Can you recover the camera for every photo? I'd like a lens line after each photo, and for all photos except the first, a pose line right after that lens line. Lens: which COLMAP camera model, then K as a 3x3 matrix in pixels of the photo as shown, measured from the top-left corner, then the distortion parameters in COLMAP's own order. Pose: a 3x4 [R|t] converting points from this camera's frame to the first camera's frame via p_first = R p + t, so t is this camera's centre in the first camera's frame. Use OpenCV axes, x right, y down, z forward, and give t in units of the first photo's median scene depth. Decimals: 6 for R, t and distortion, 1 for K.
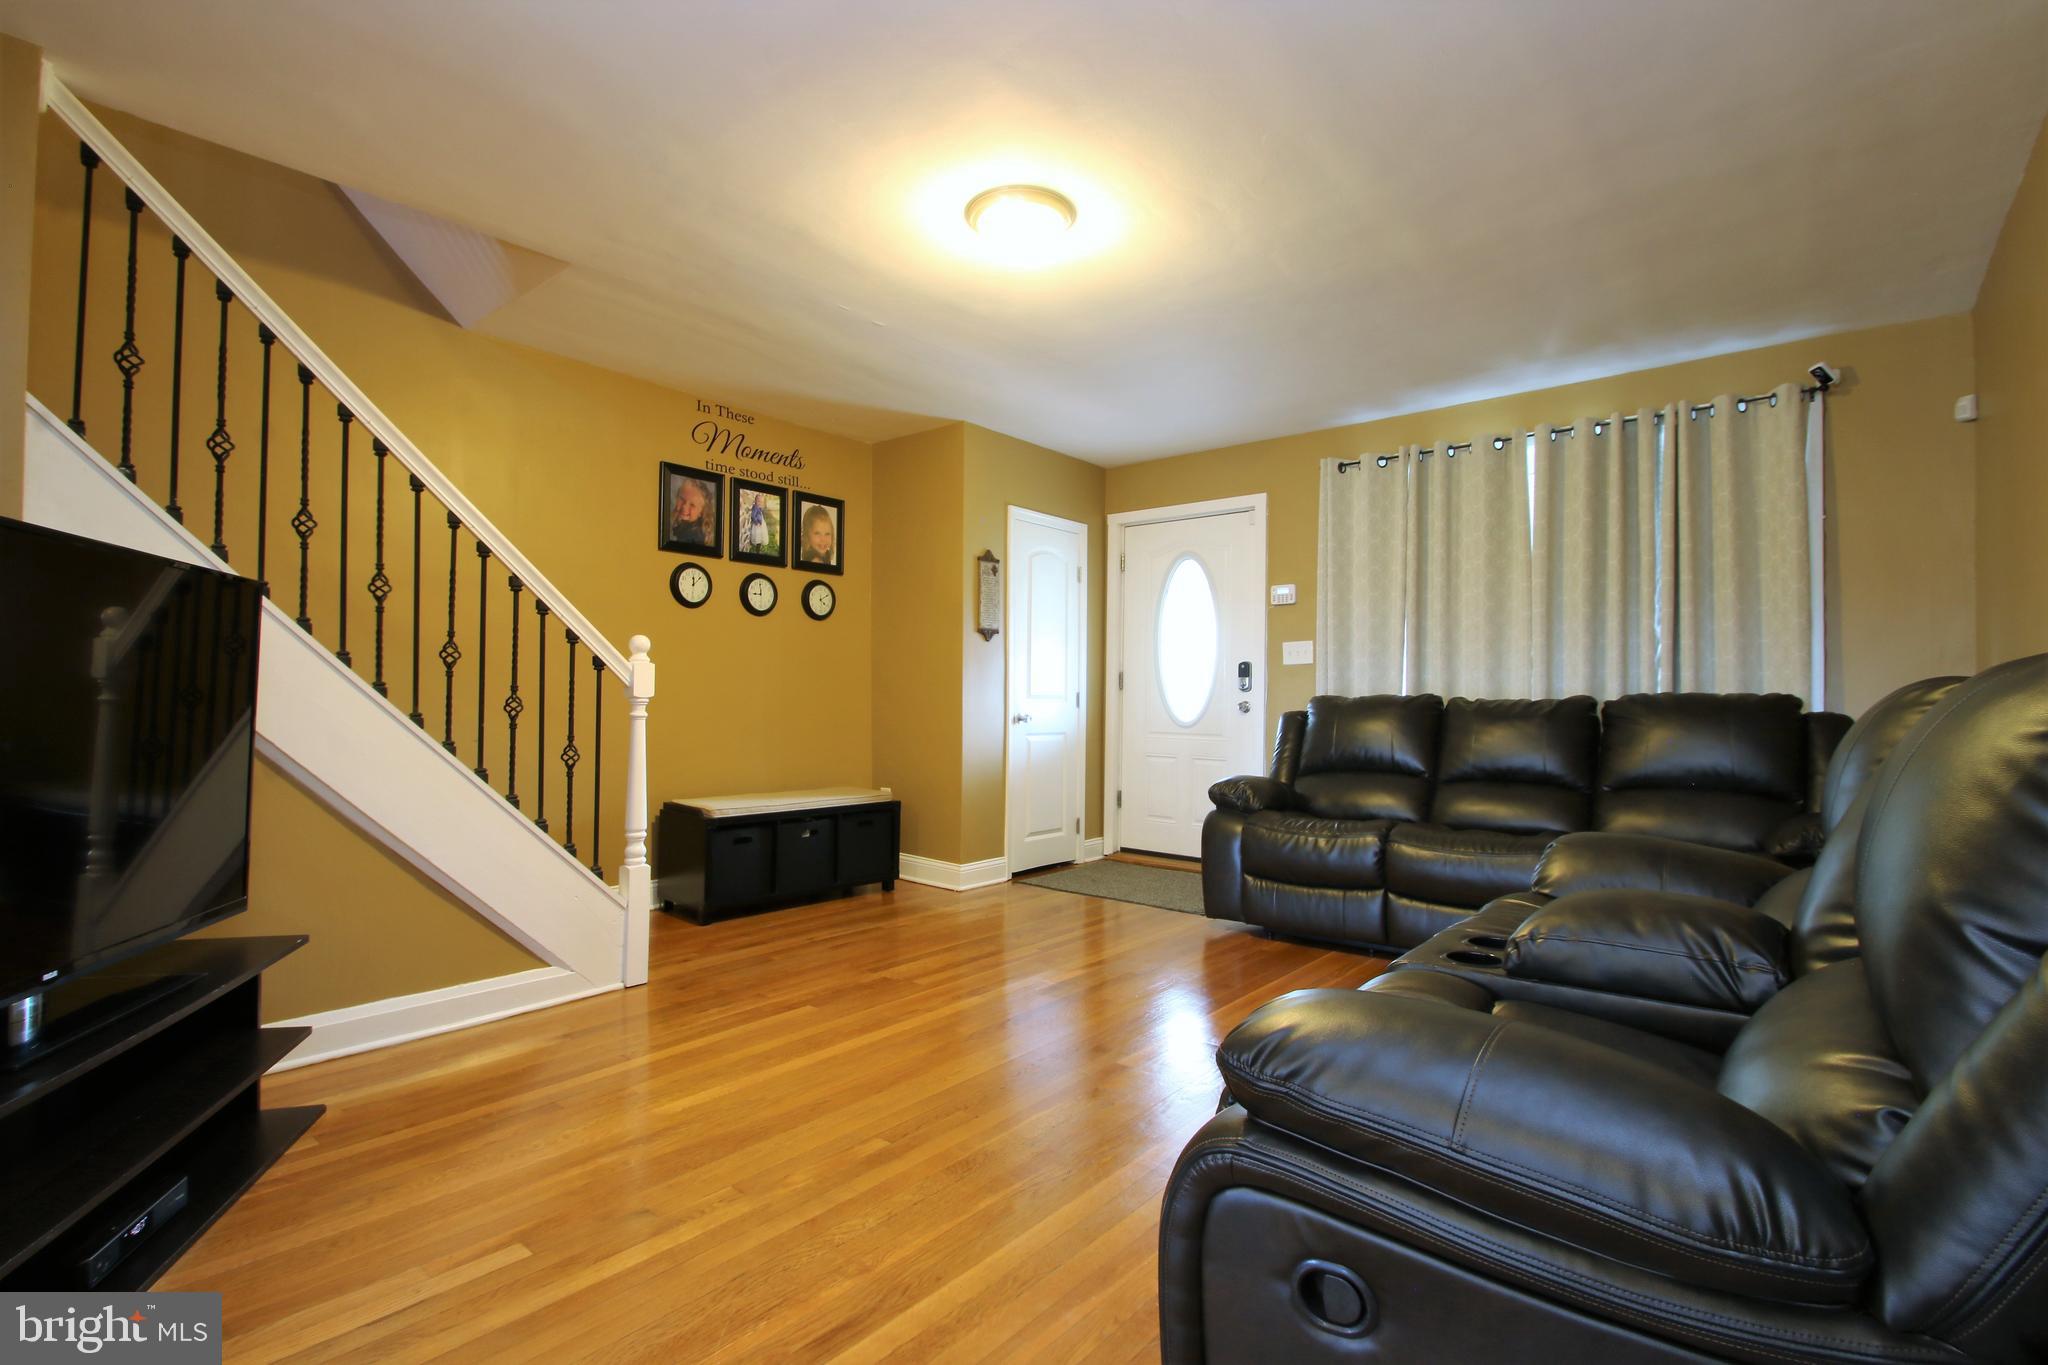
lens RADIAL K [[942.7, 0, 1024.0], [0, 942.7, 682.5], [0, 0, 1]] dist [0.000426, -0.000186]
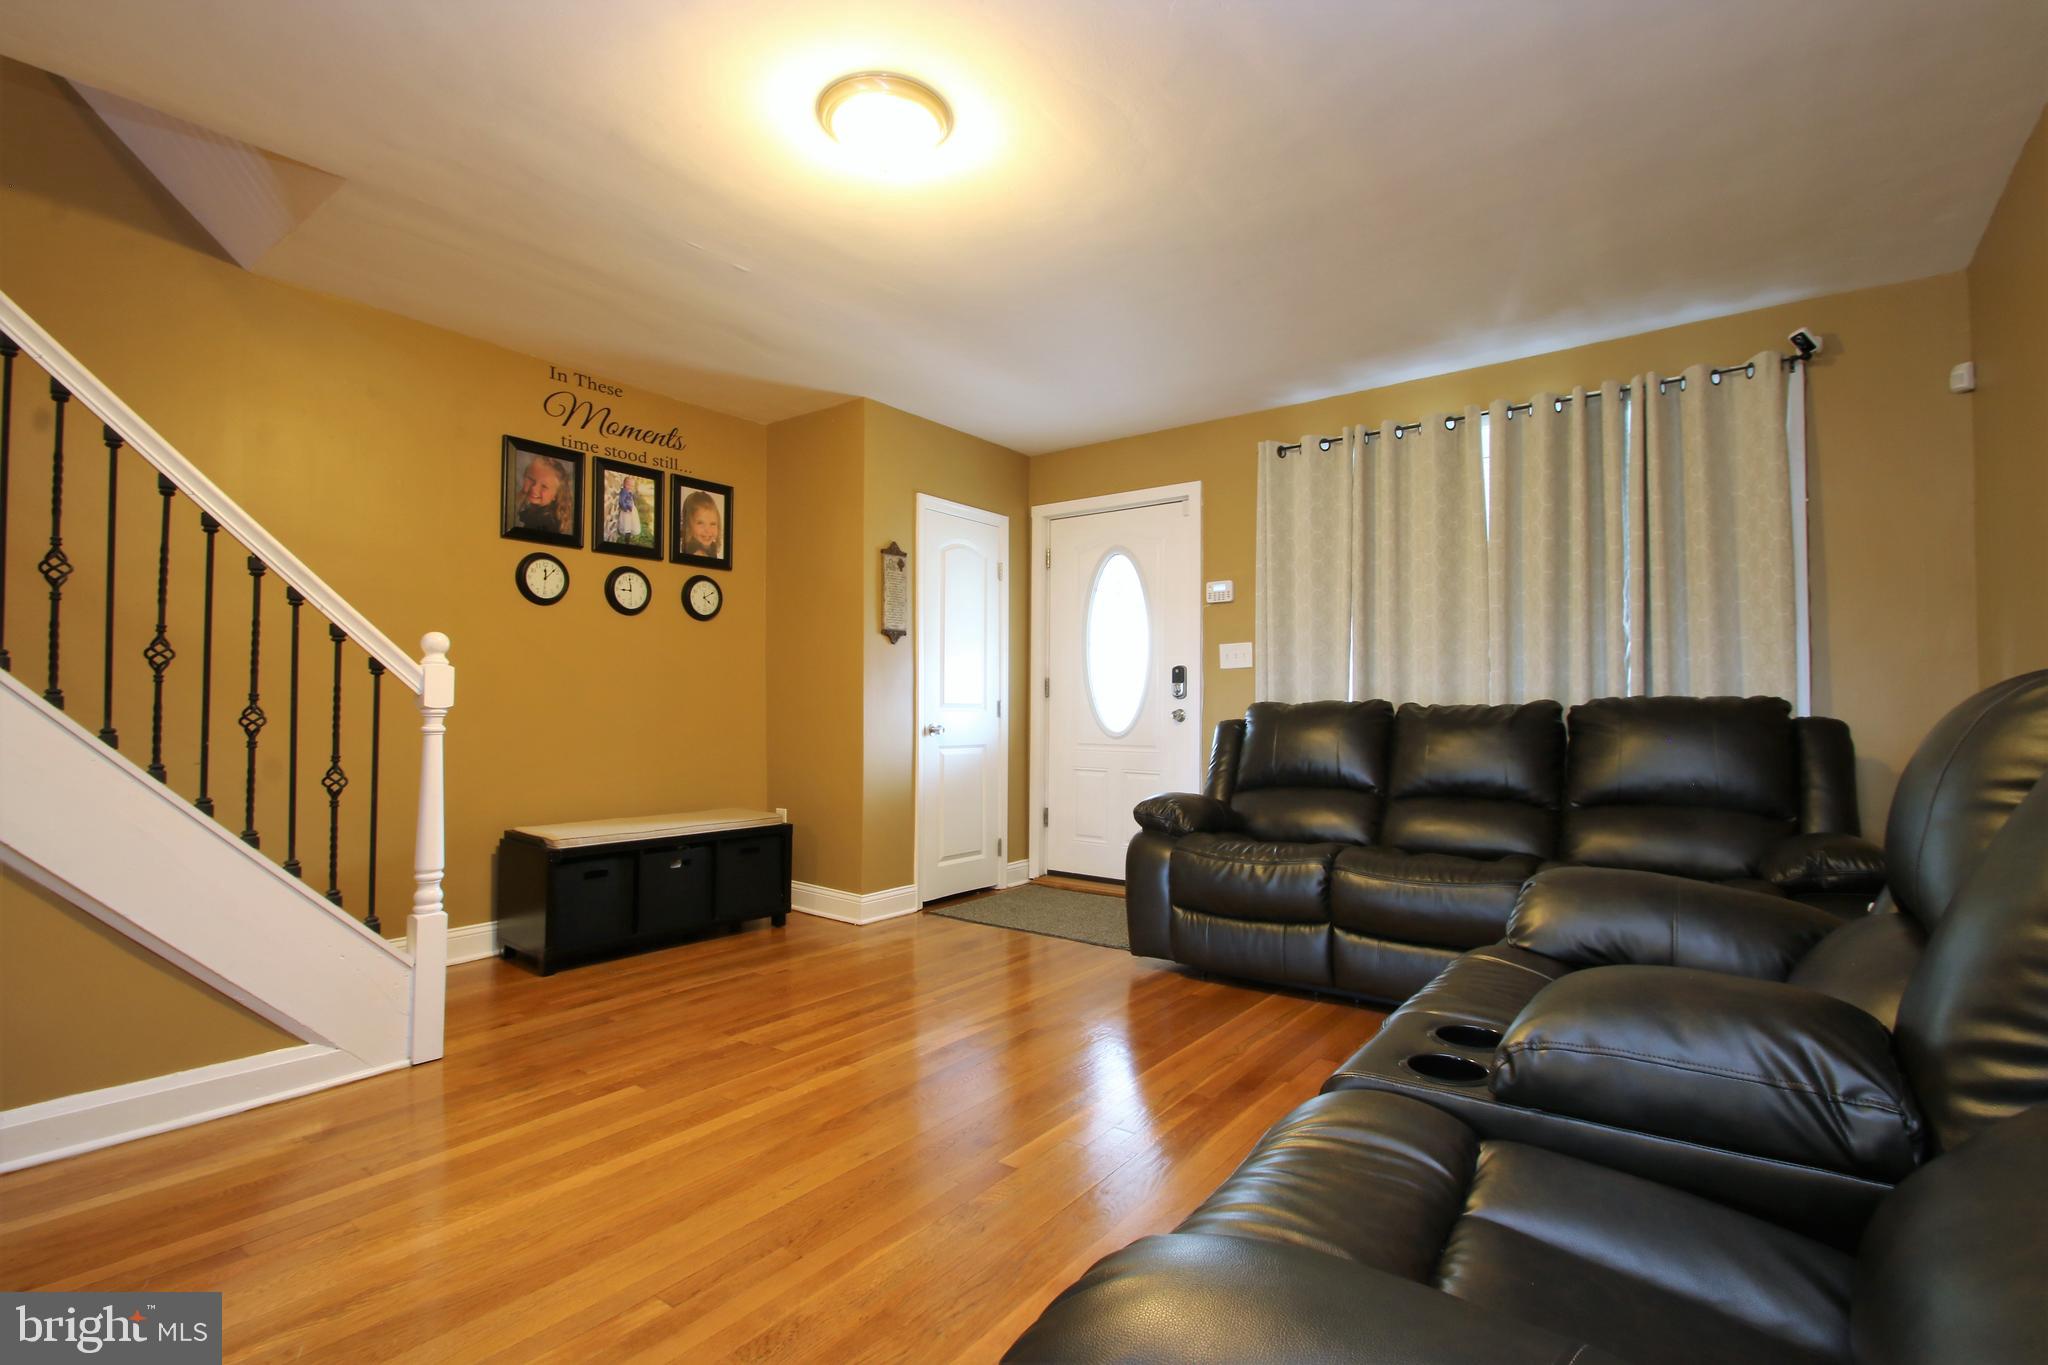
lens RADIAL K [[942.7, 0, 1024.0], [0, 942.7, 682.5], [0, 0, 1]] dist [0.000426, -0.000186]
pose [[0.998821, -0.004458, 0.048348, 0.054405], [0.004980, 0.999930, -0.010689, 0.004184], [-0.048297, 0.010917, 0.998773, 0.130826]]
